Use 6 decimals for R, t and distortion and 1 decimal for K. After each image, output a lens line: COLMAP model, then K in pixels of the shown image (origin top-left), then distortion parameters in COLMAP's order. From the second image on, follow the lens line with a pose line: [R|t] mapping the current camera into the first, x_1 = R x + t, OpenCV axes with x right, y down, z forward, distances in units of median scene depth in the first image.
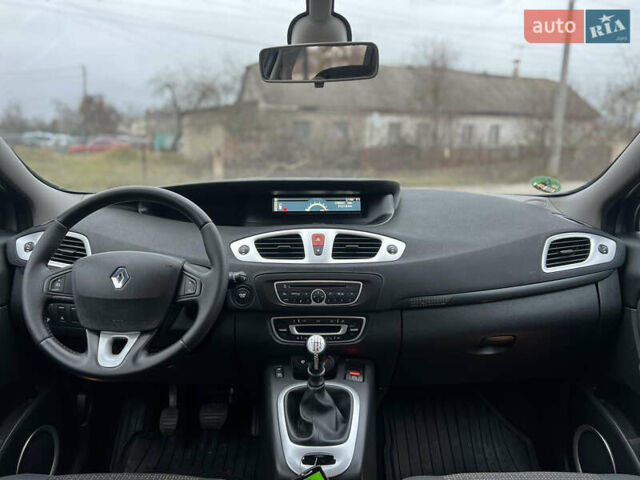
lens RADIAL K [[491.9, 0, 317.1], [0, 491.9, 240.3], [0, 0, 1]] dist [0.013338, -0.003700]
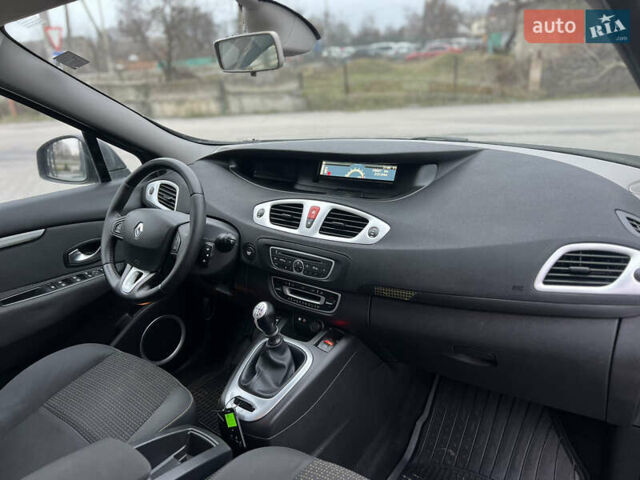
lens RADIAL K [[491.9, 0, 317.1], [0, 491.9, 240.3], [0, 0, 1]] dist [0.013338, -0.003700]
pose [[0.789722, 0.156993, -0.593036, 0.627713], [-0.041541, 0.978167, 0.203629, -0.153788], [0.612056, -0.136175, 0.779002, 0.185365]]
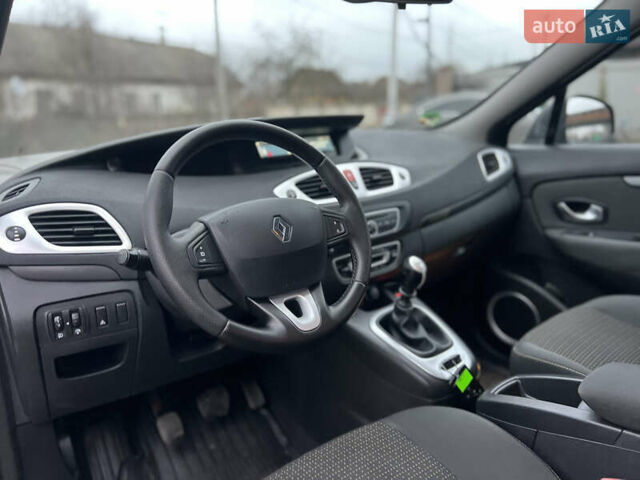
lens RADIAL K [[491.9, 0, 317.1], [0, 491.9, 240.3], [0, 0, 1]] dist [0.013338, -0.003700]
pose [[0.776090, -0.185750, 0.602646, -0.664154], [0.150986, 0.982573, 0.108413, 0.010920], [-0.612281, 0.006852, 0.790610, 0.253710]]
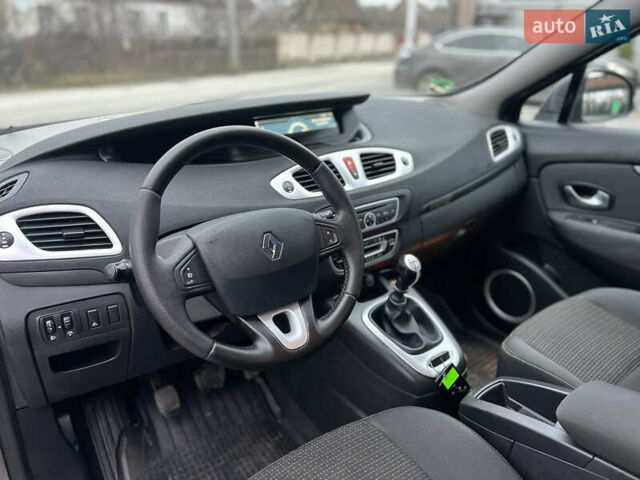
lens RADIAL K [[491.4, 0, 320.8], [0, 491.4, 239.9], [0, 0, 1]] dist [0.006815, 0.005245]
pose [[0.789280, -0.235681, 0.567003, -0.617249], [0.115264, 0.963859, 0.240188, -0.092557], [-0.603119, -0.124221, 0.787920, 0.254531]]
